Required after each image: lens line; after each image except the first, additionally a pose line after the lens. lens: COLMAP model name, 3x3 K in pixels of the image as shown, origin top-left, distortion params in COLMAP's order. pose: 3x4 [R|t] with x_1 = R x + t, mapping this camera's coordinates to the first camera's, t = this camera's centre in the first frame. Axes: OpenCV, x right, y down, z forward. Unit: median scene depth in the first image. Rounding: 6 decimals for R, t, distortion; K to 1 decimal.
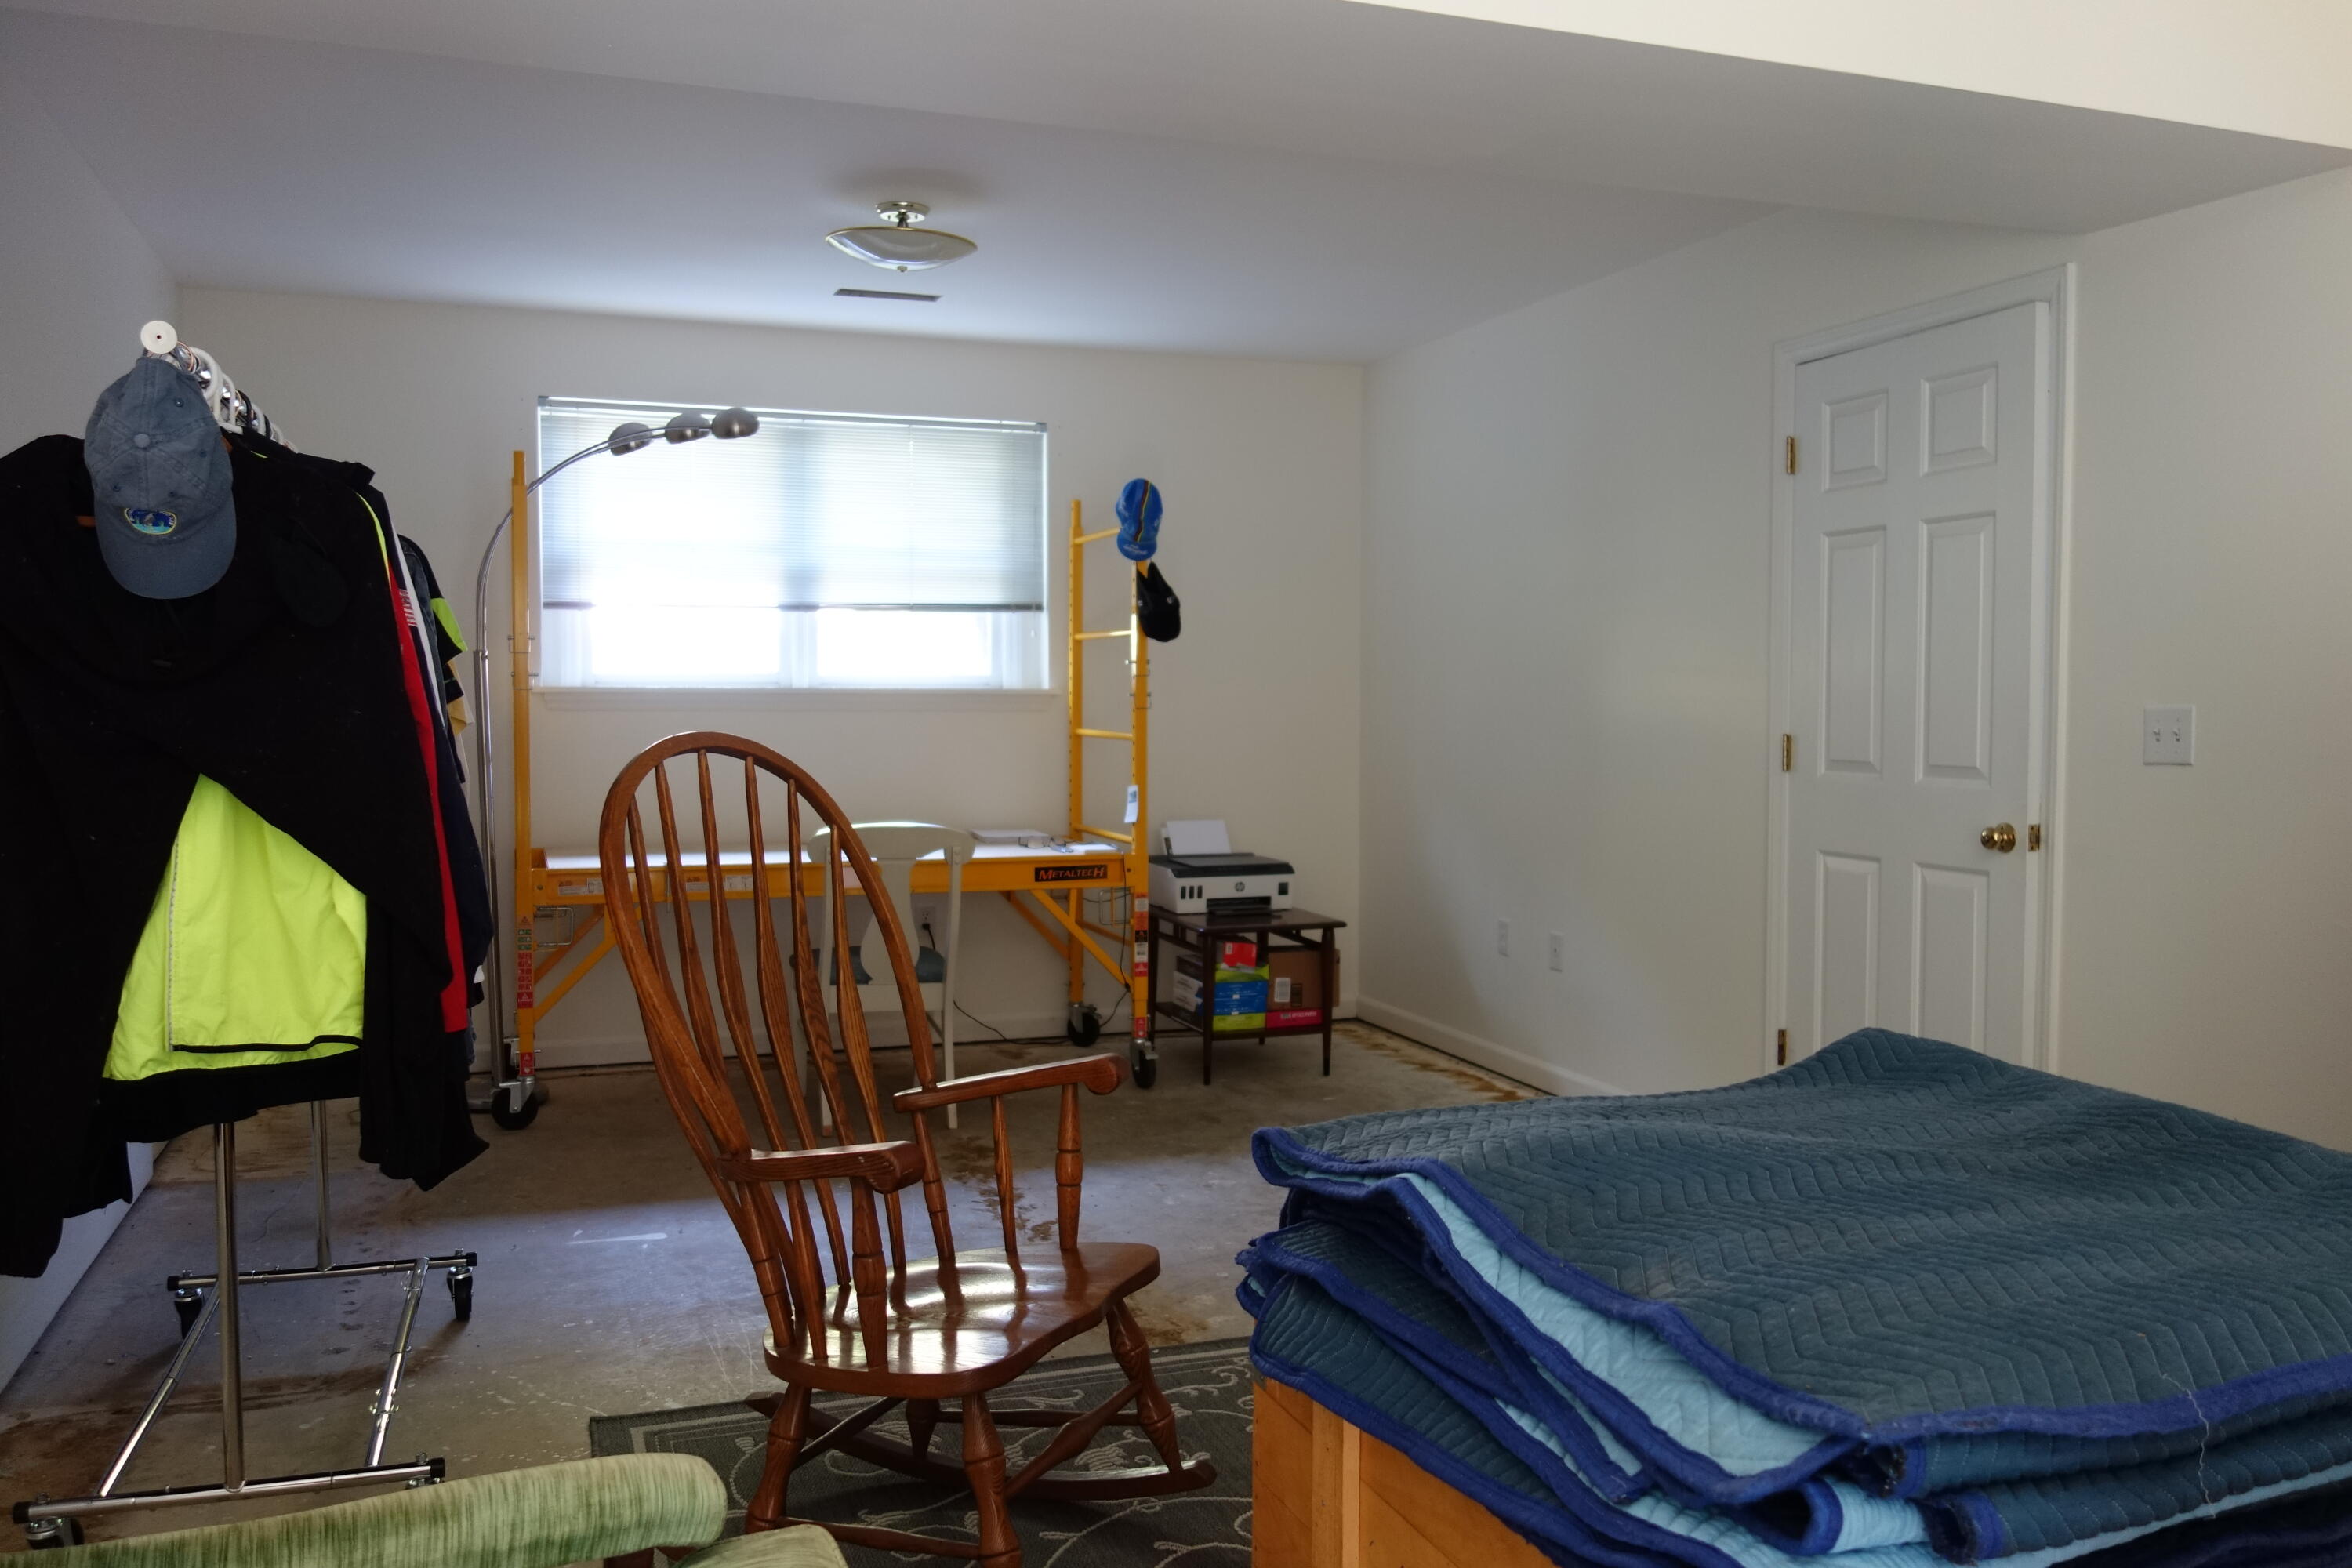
lens RADIAL K [[1862.5, 0, 1176.0], [0, 1862.5, 784.0], [0, 0, 1]] dist [-0.007715, -0.013499]
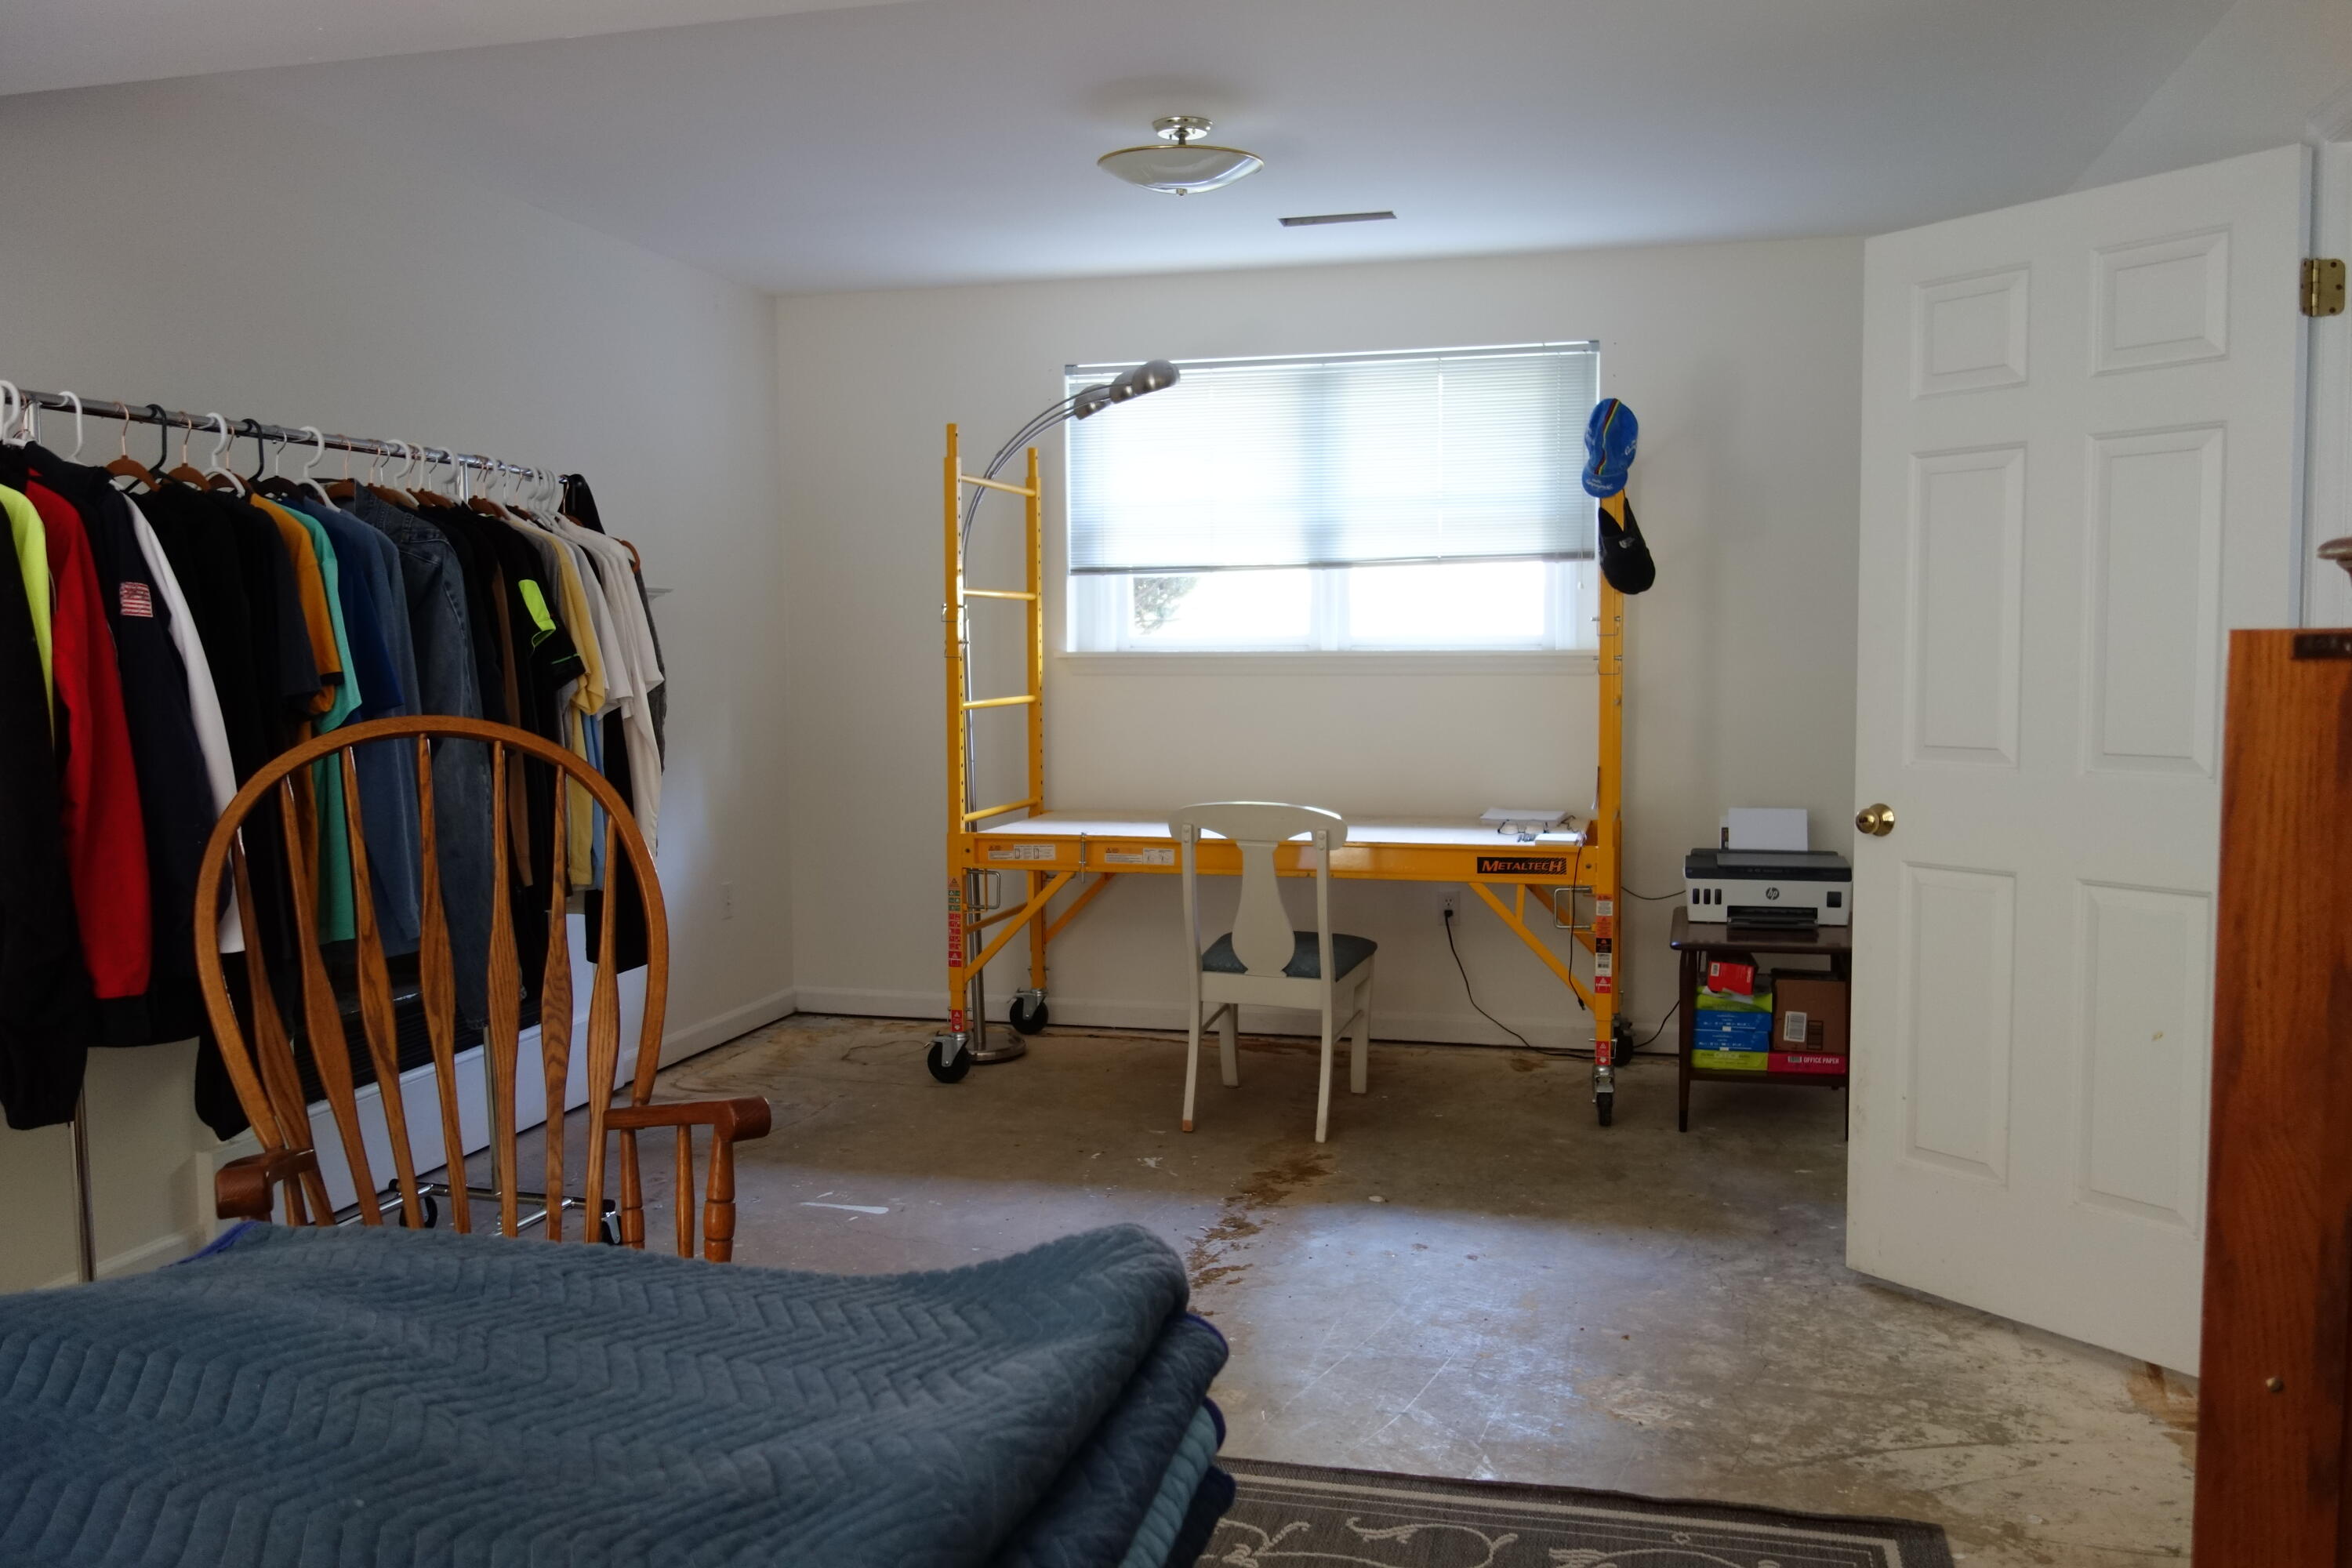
lens RADIAL K [[1862.5, 0, 1176.0], [0, 1862.5, 784.0], [0, 0, 1]] dist [-0.007715, -0.013499]
pose [[0.821183, 0.034691, -0.569610, 0.292210], [-0.019160, 0.999264, 0.033235, -0.015026], [0.570344, -0.016378, 0.821243, 0.196011]]
